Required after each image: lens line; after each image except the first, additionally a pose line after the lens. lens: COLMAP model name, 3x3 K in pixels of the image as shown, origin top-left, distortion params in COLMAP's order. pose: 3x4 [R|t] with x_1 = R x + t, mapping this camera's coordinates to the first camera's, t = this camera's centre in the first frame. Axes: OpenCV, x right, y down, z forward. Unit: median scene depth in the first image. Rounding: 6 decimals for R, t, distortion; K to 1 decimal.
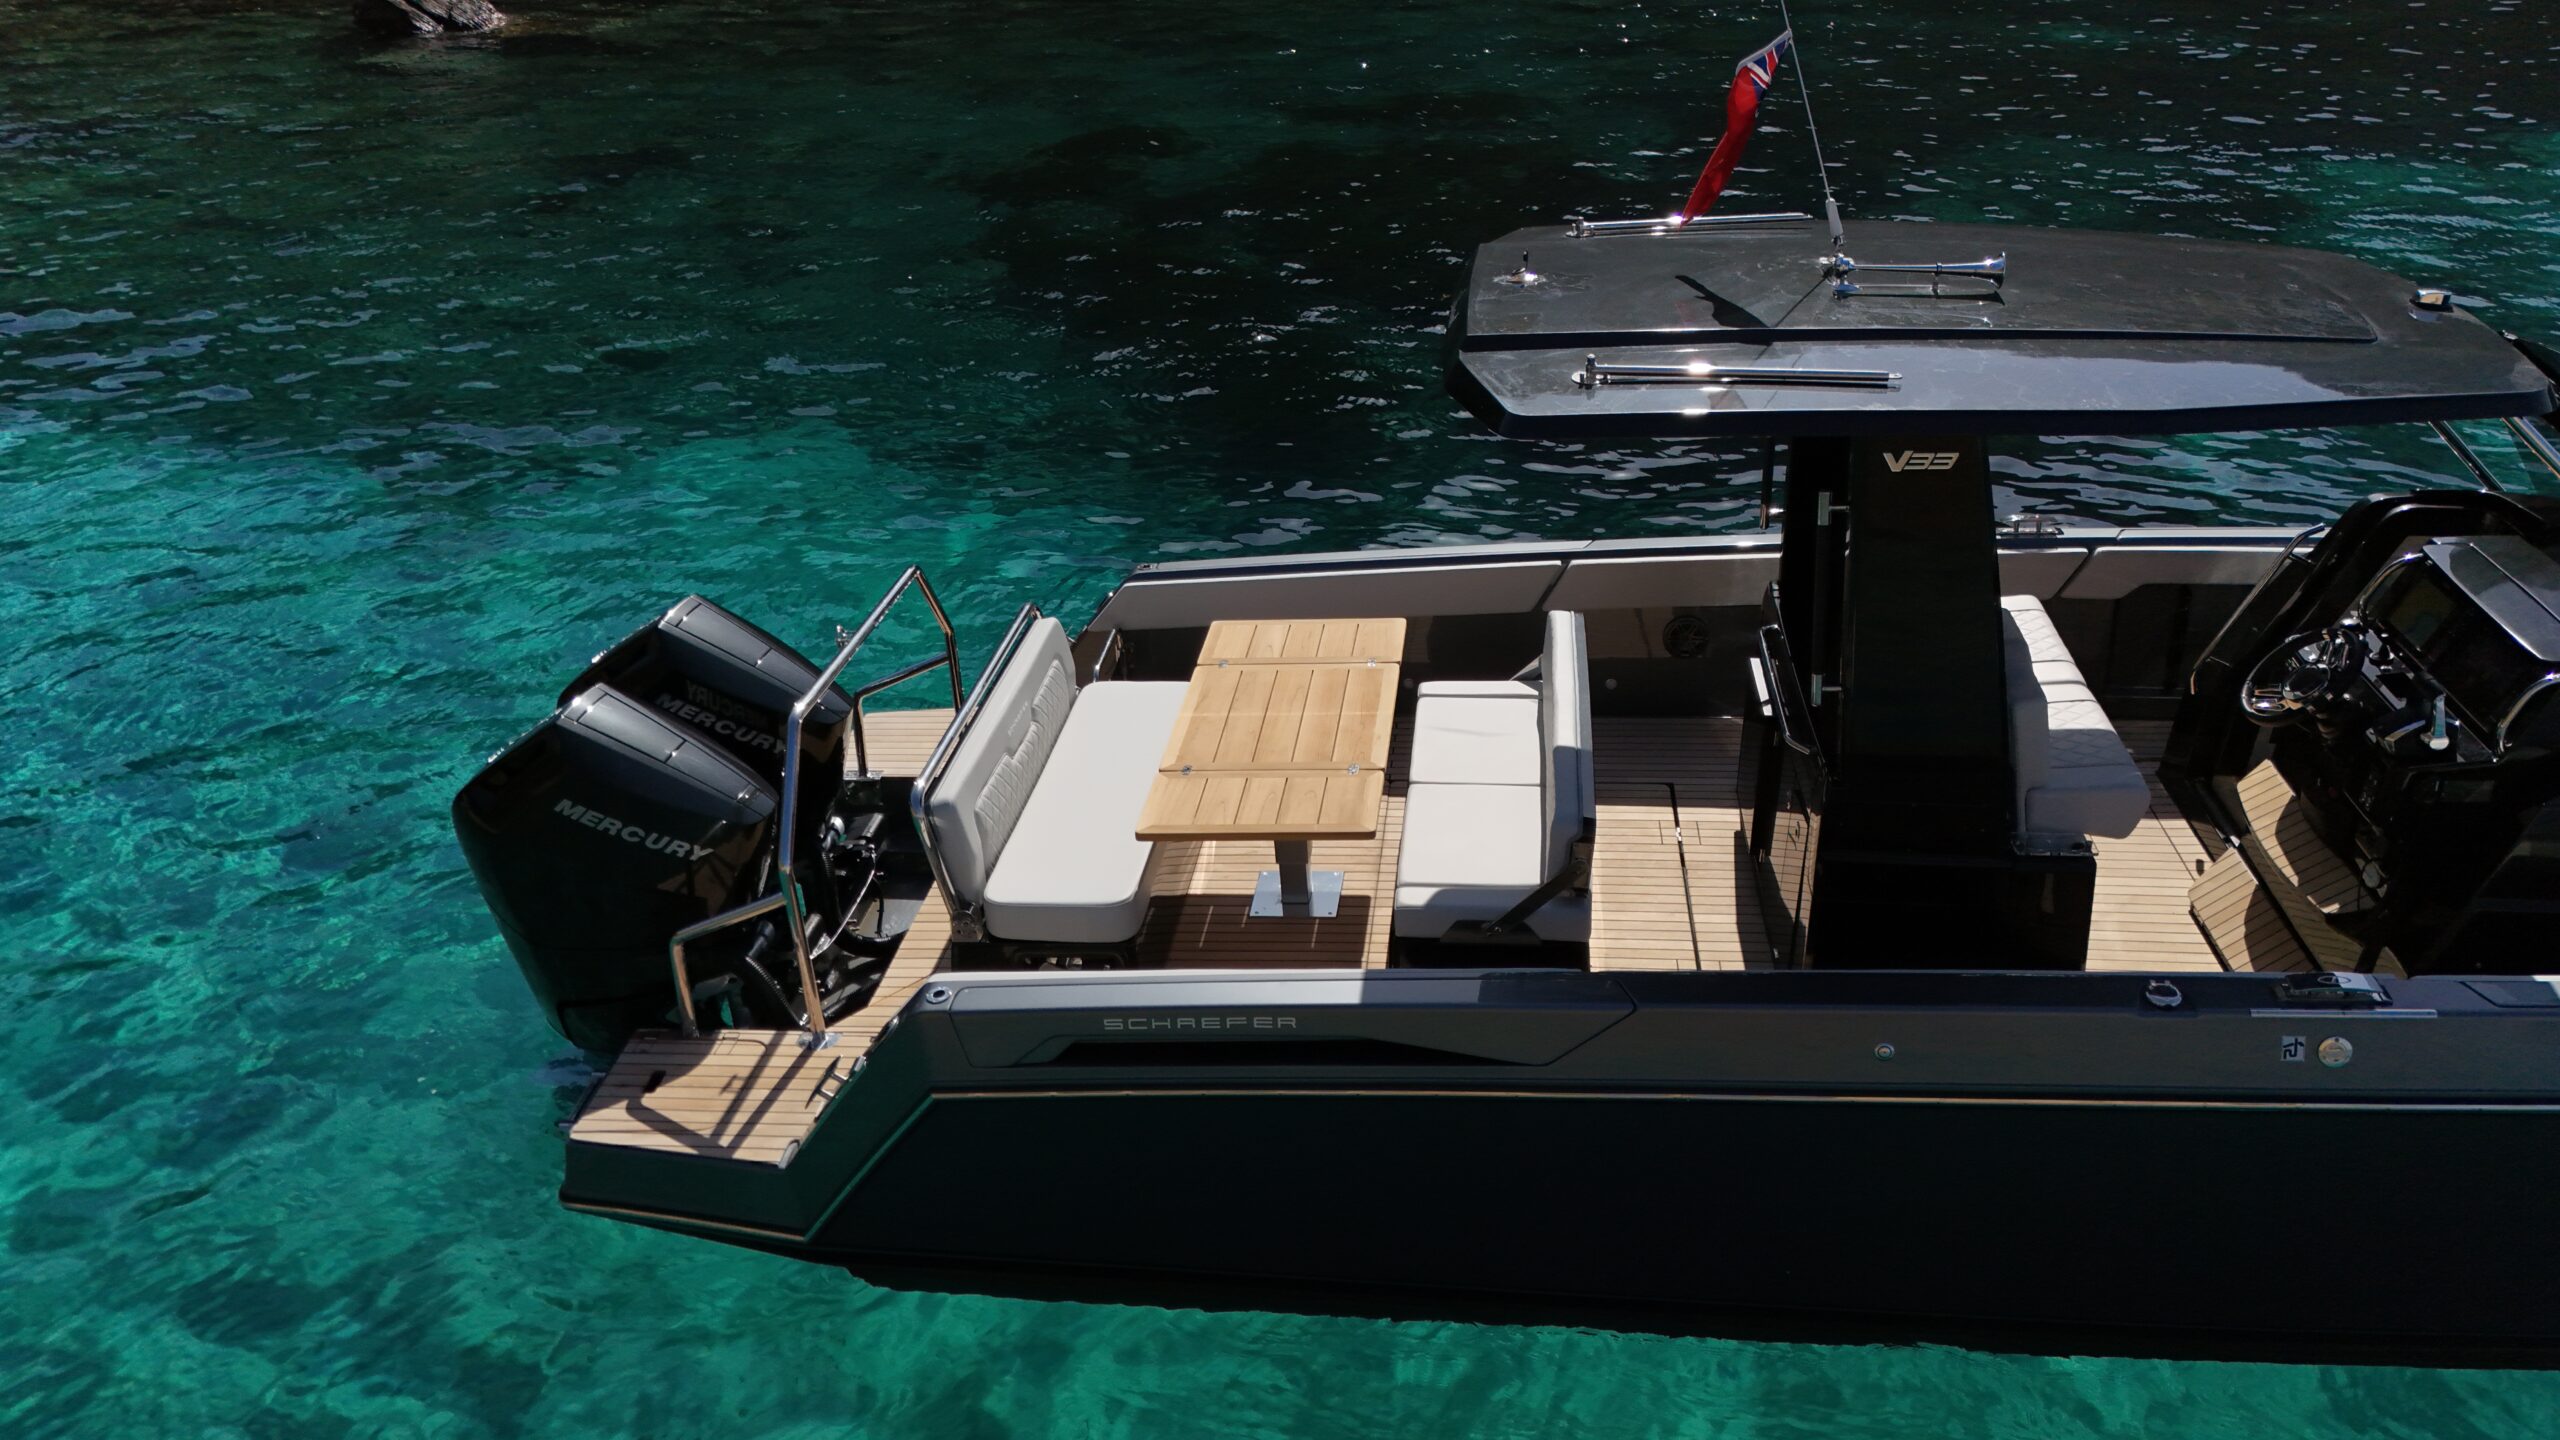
lens RADIAL K [[1847.4, 0, 1280.0], [0, 1847.4, 720.0], [0, 0, 1]] dist [0.054155, -0.061472]
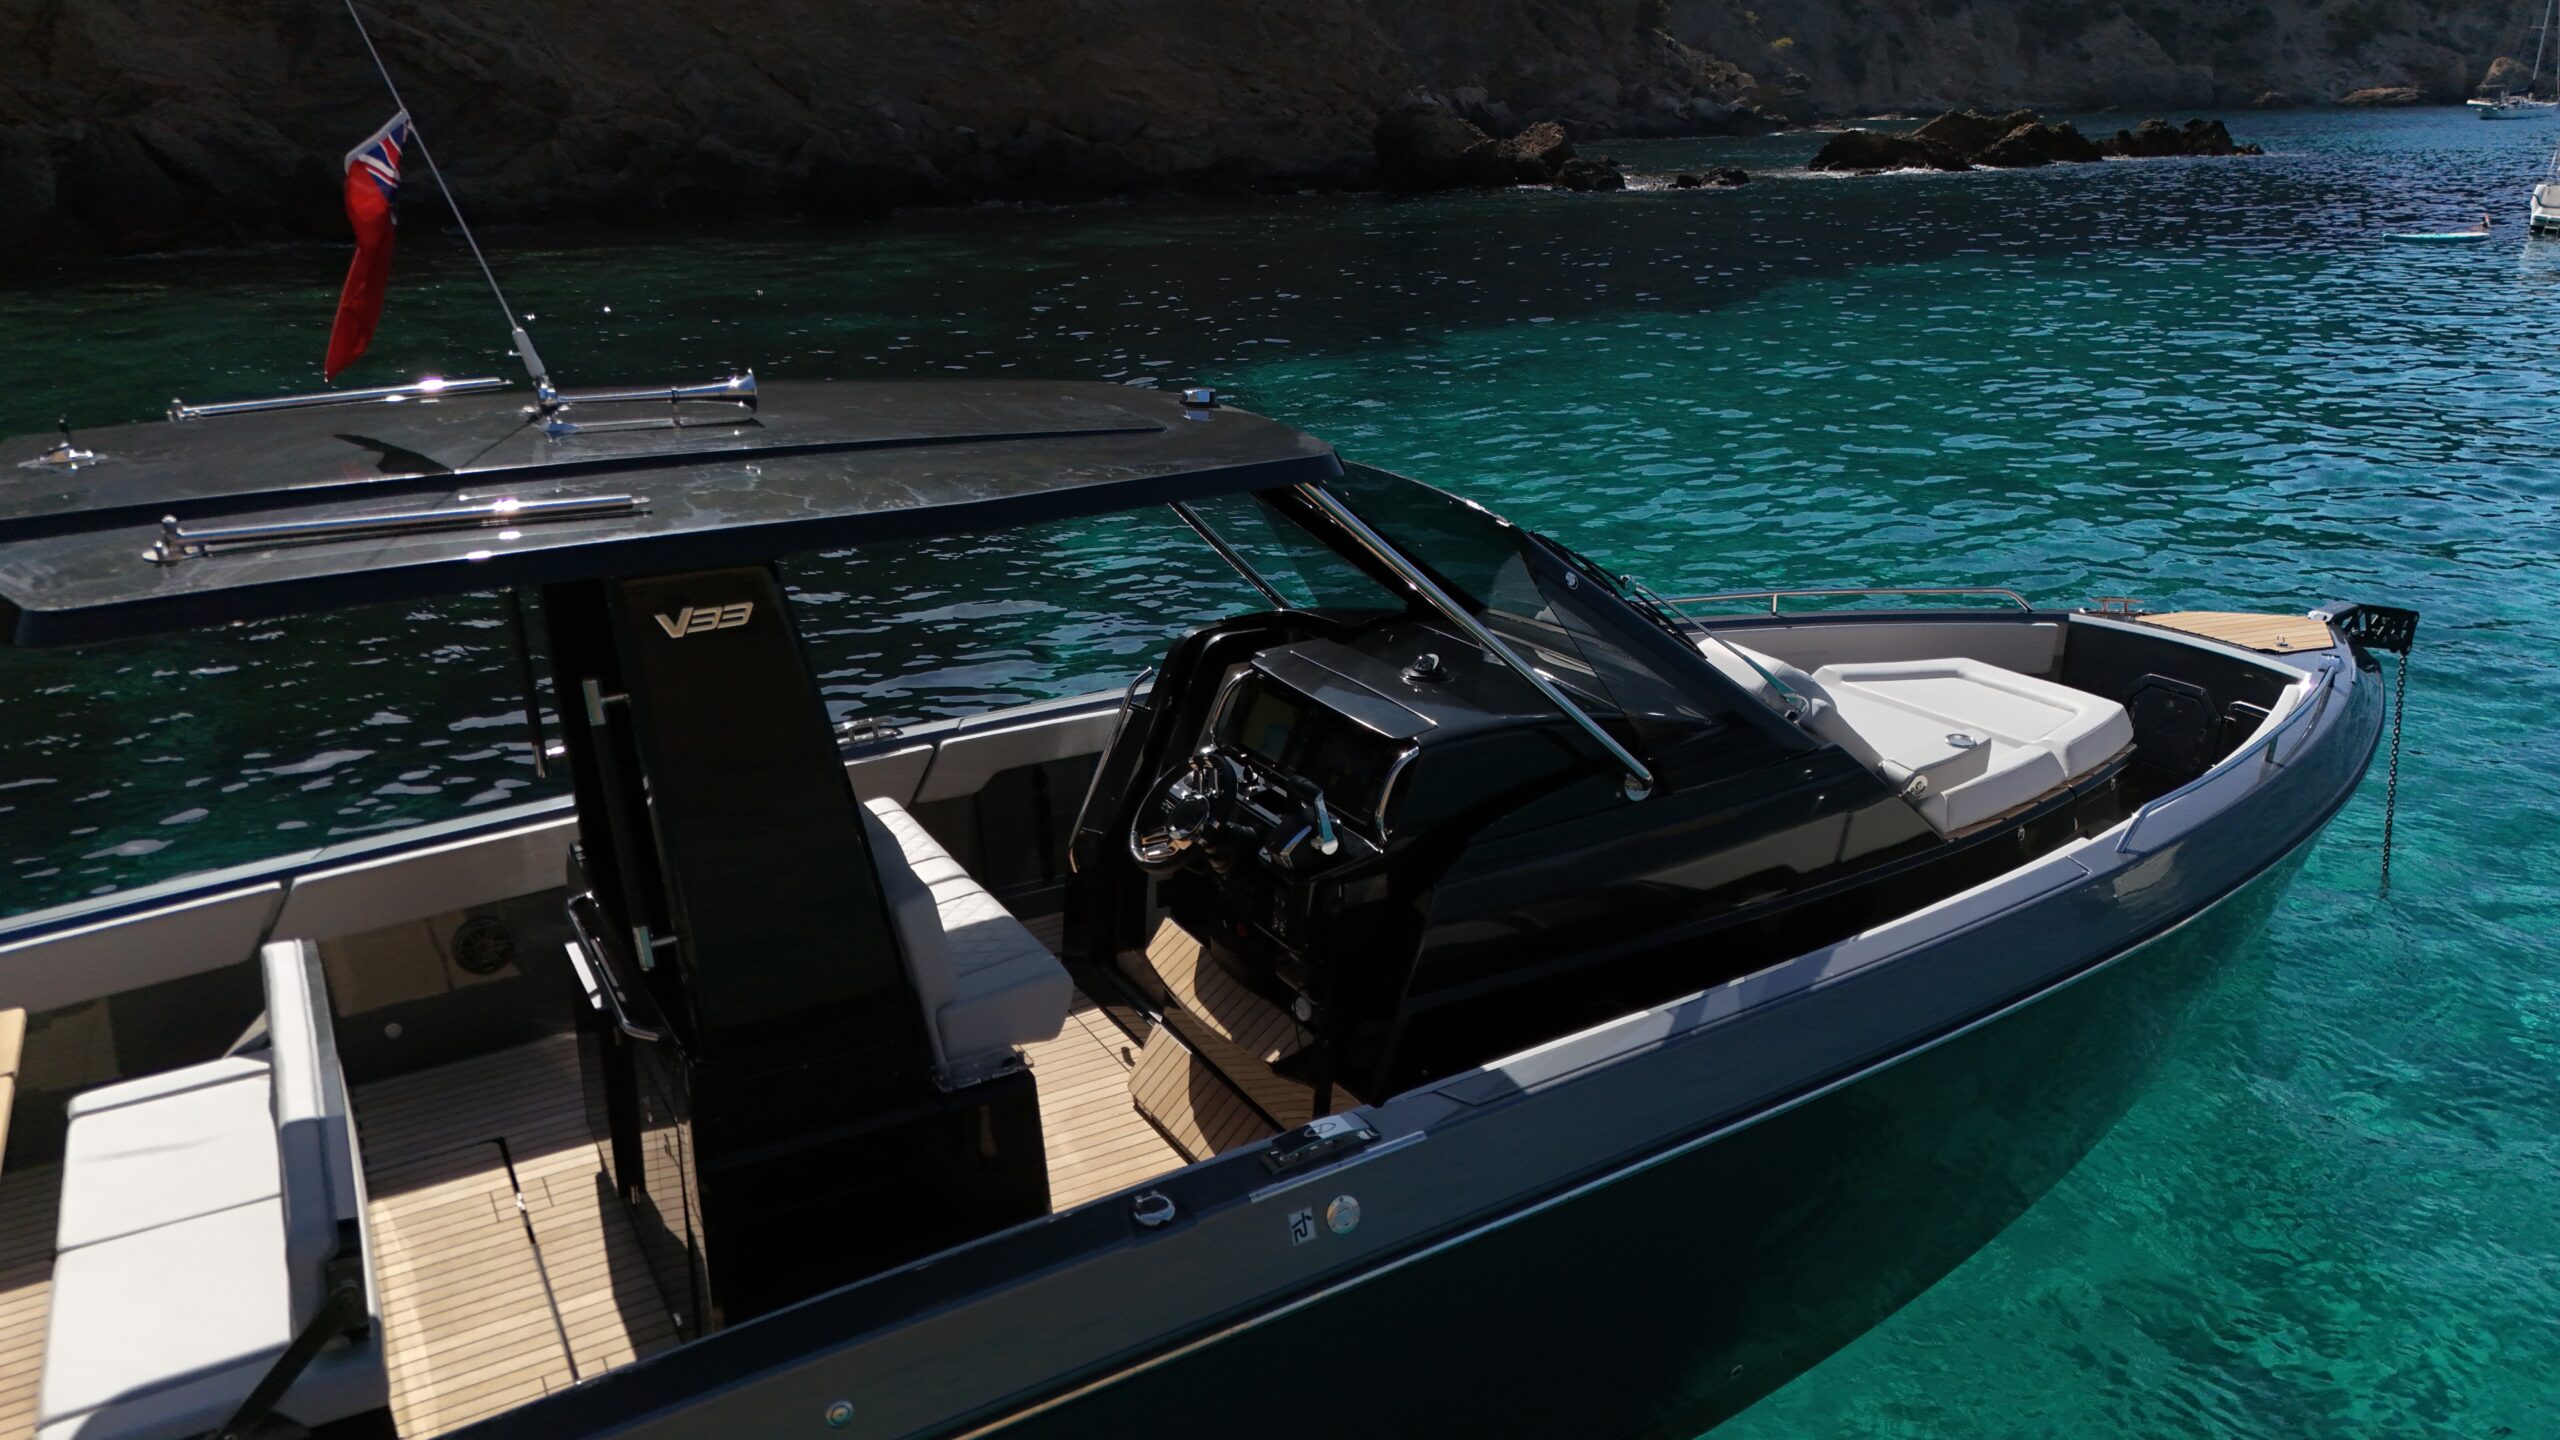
lens RADIAL K [[1847.4, 0, 1280.0], [0, 1847.4, 720.0], [0, 0, 1]] dist [0.054155, -0.061472]
pose [[0.808657, -0.160565, 0.565944, 0.081760], [0.254474, 0.962841, -0.090440, 0.024626], [-0.530393, 0.217153, 0.819468, 0.218607]]
